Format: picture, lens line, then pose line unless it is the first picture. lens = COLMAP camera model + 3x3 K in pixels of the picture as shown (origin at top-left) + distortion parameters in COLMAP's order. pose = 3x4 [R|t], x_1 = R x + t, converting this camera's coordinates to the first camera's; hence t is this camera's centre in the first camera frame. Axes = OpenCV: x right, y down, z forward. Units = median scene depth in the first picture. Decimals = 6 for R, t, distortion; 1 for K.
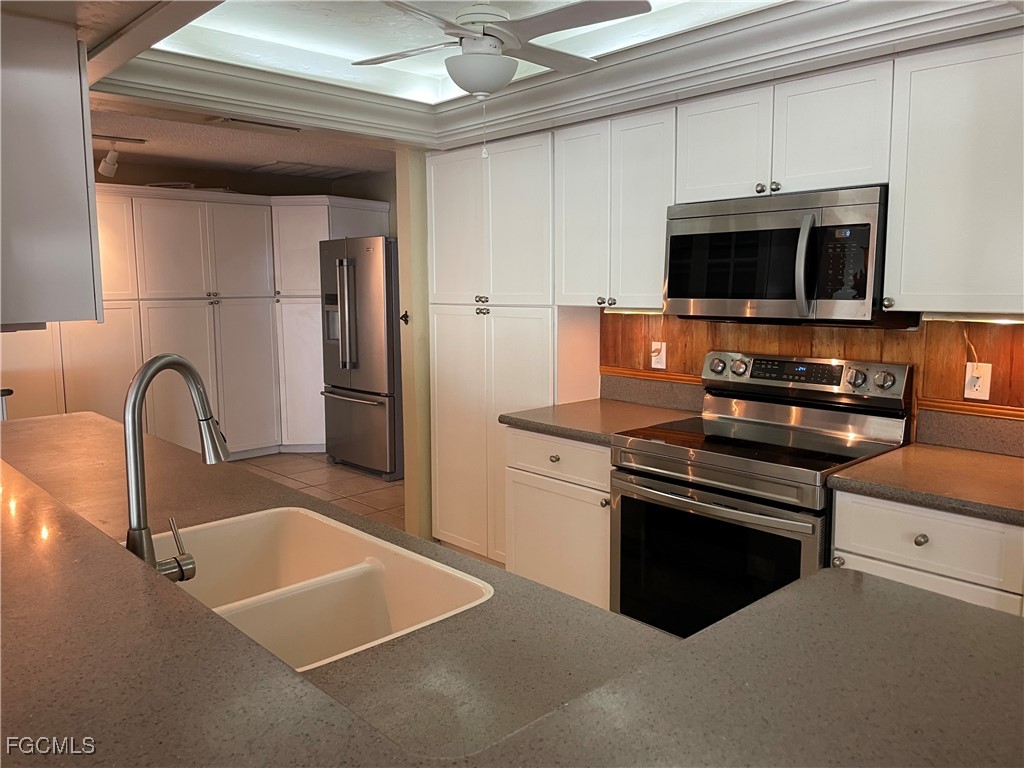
lens RADIAL K [[780.7, 0, 510.7], [0, 780.7, 379.6], [0, 0, 1]] dist [0.069261, -0.082349]
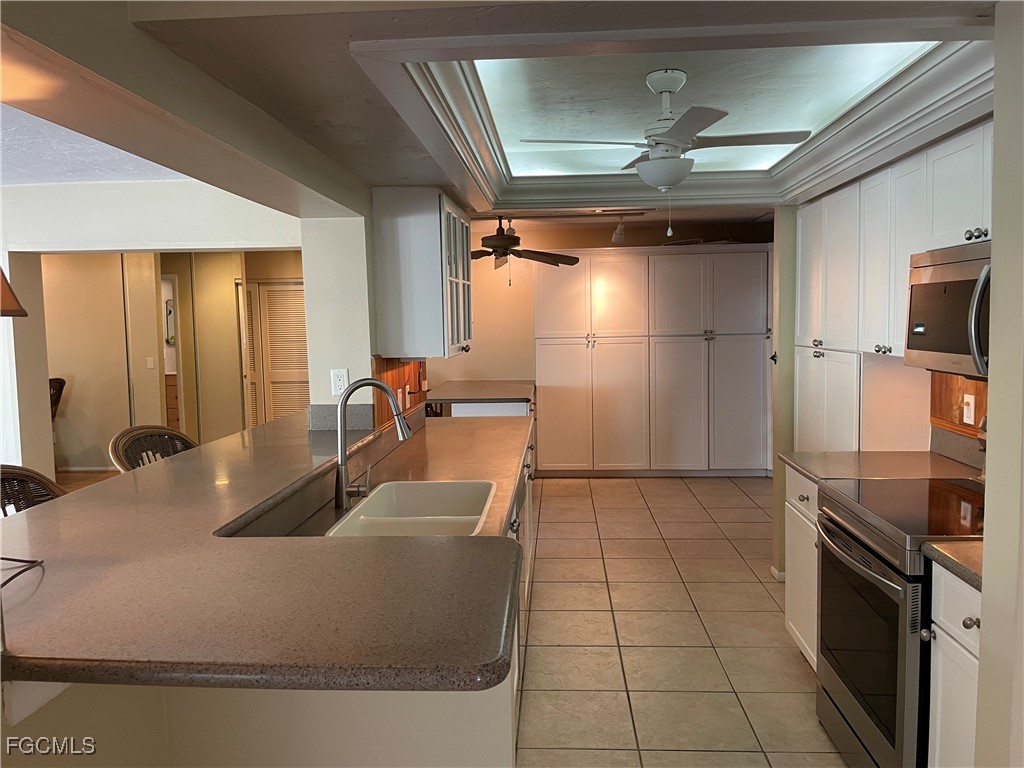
lens RADIAL K [[780.7, 0, 510.4], [0, 780.7, 383.3], [0, 0, 1]] dist [0.069261, -0.082349]
pose [[0.688210, 0.056696, -0.723293, 0.446130], [-0.079604, 0.996824, 0.002394, -0.019264], [0.721131, 0.055929, 0.690537, -0.020454]]
